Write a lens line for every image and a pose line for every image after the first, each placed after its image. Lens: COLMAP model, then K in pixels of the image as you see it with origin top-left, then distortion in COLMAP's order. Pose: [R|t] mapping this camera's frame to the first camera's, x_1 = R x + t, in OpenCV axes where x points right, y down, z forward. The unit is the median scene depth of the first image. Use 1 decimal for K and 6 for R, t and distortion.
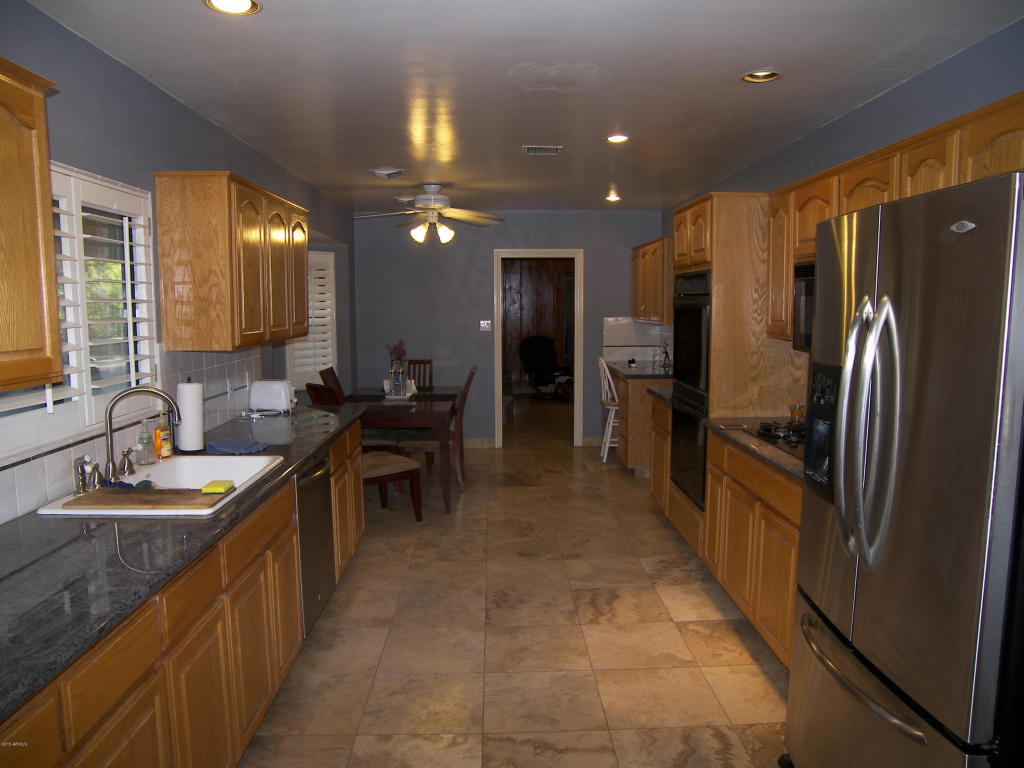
lens RADIAL K [[706.9, 0, 512.0], [0, 706.9, 384.0], [0, 0, 1]] dist [-0.135856, 0.101510]
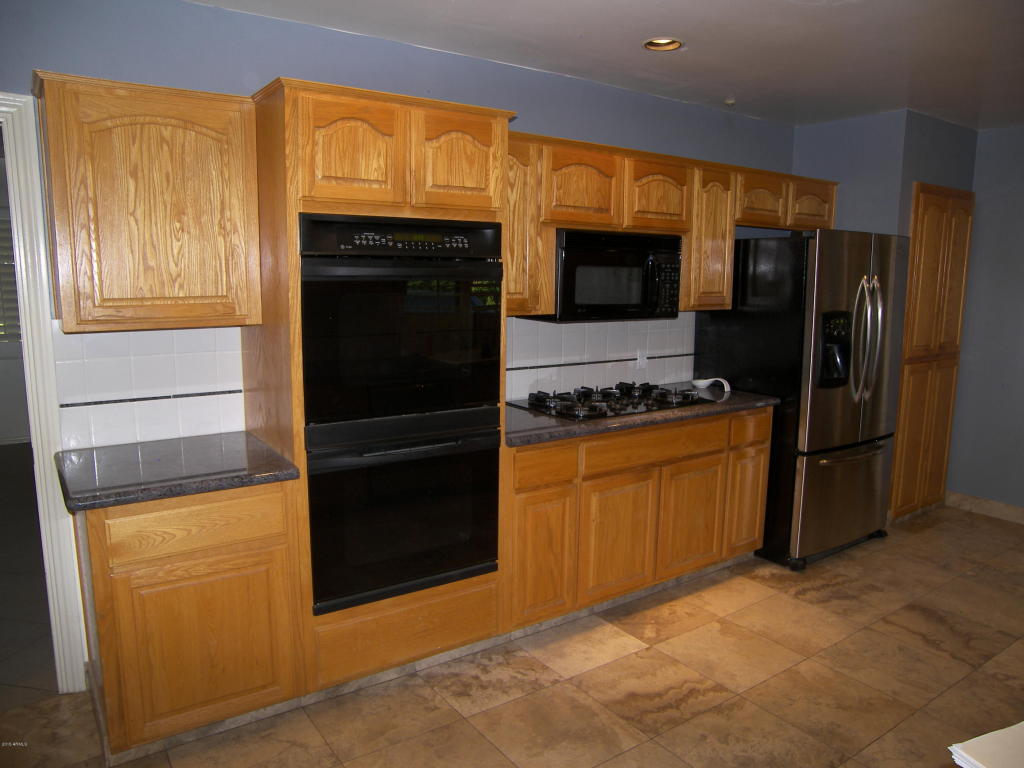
lens RADIAL K [[715.5, 0, 512.0], [0, 715.5, 384.0], [0, 0, 1]] dist [-0.142573, 0.104996]
pose [[-0.527332, -0.142286, 0.837661, -0.374717], [0.082761, 0.972589, 0.217305, -0.191835], [-0.845619, 0.183918, -0.501102, 1.540416]]
